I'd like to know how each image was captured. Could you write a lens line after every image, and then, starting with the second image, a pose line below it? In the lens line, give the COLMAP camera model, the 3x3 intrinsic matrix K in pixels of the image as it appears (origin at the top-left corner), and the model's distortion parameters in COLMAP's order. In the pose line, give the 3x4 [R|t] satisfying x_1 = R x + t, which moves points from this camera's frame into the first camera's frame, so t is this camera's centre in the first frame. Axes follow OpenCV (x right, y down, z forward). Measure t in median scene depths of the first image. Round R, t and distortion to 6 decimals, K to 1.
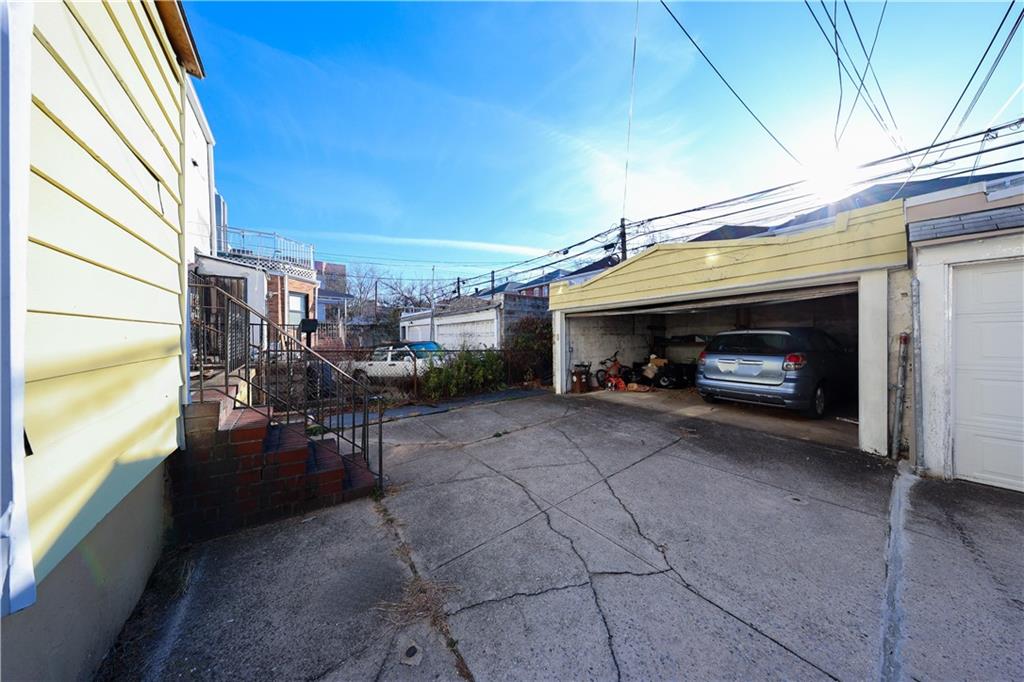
lens RADIAL K [[295.8, 0, 511.2], [0, 295.8, 338.9], [0, 0, 1]] dist [-0.000611, -0.000006]
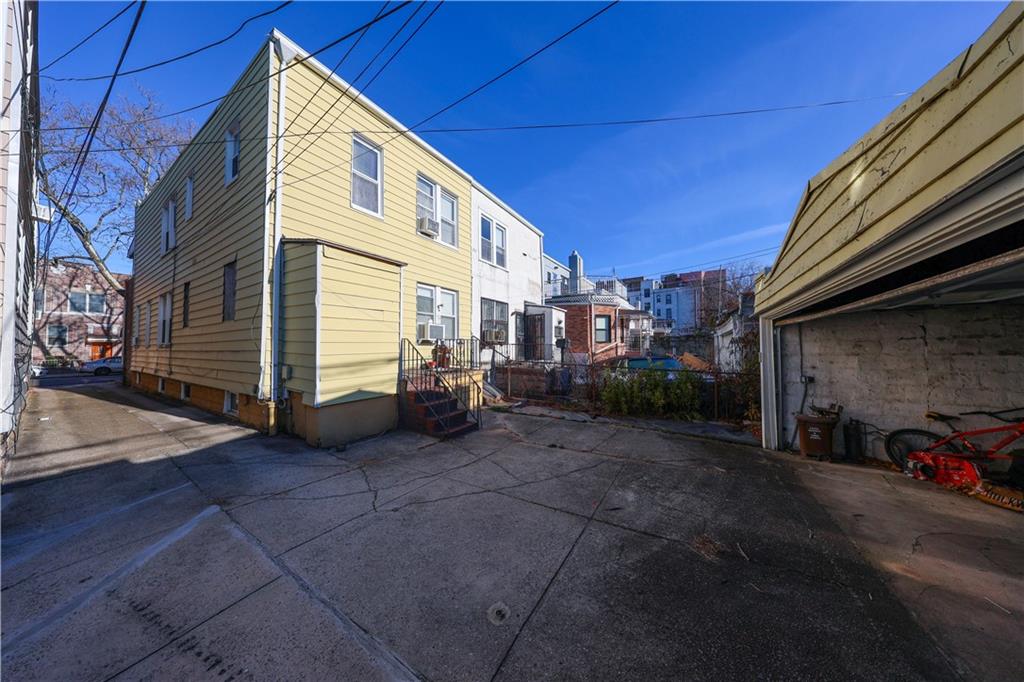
lens RADIAL K [[295.8, 0, 511.2], [0, 295.8, 338.9], [0, 0, 1]] dist [-0.000611, -0.000006]
pose [[0.365761, -0.023583, -0.930410, 1.073775], [-0.000612, 0.999673, -0.025579, -0.057731], [0.930708, 0.009926, 0.365627, 0.498275]]
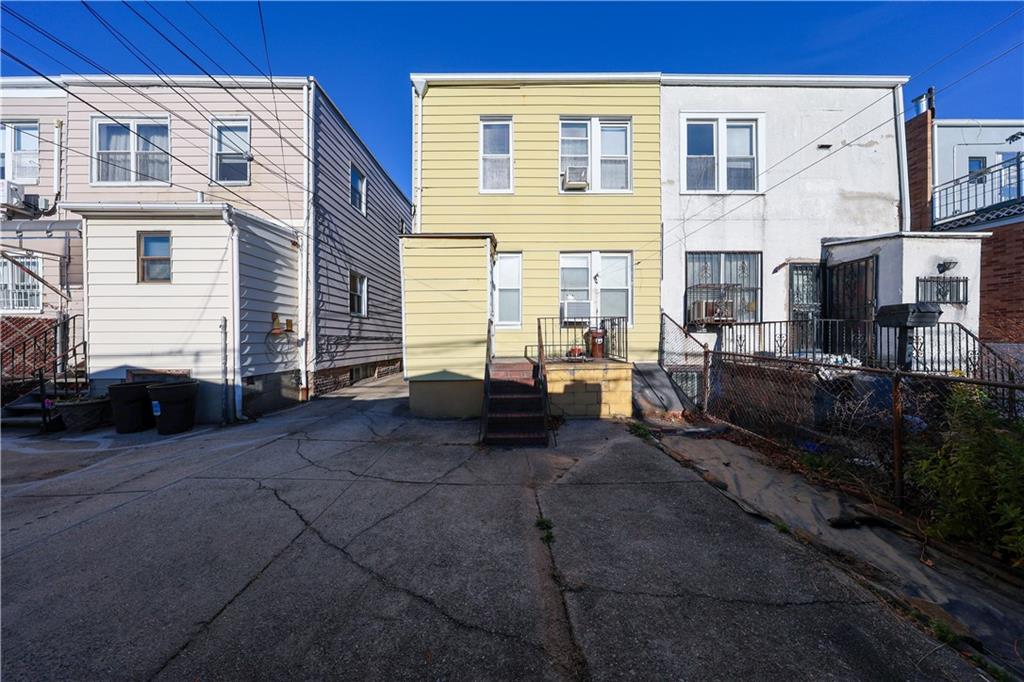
lens RADIAL K [[295.8, 0, 511.2], [0, 295.8, 338.9], [0, 0, 1]] dist [-0.000611, -0.000006]
pose [[-0.596033, 0.008424, -0.802915, 0.471020], [0.004855, 0.999964, 0.006887, -0.014318], [0.802945, 0.000207, -0.596053, 1.439517]]
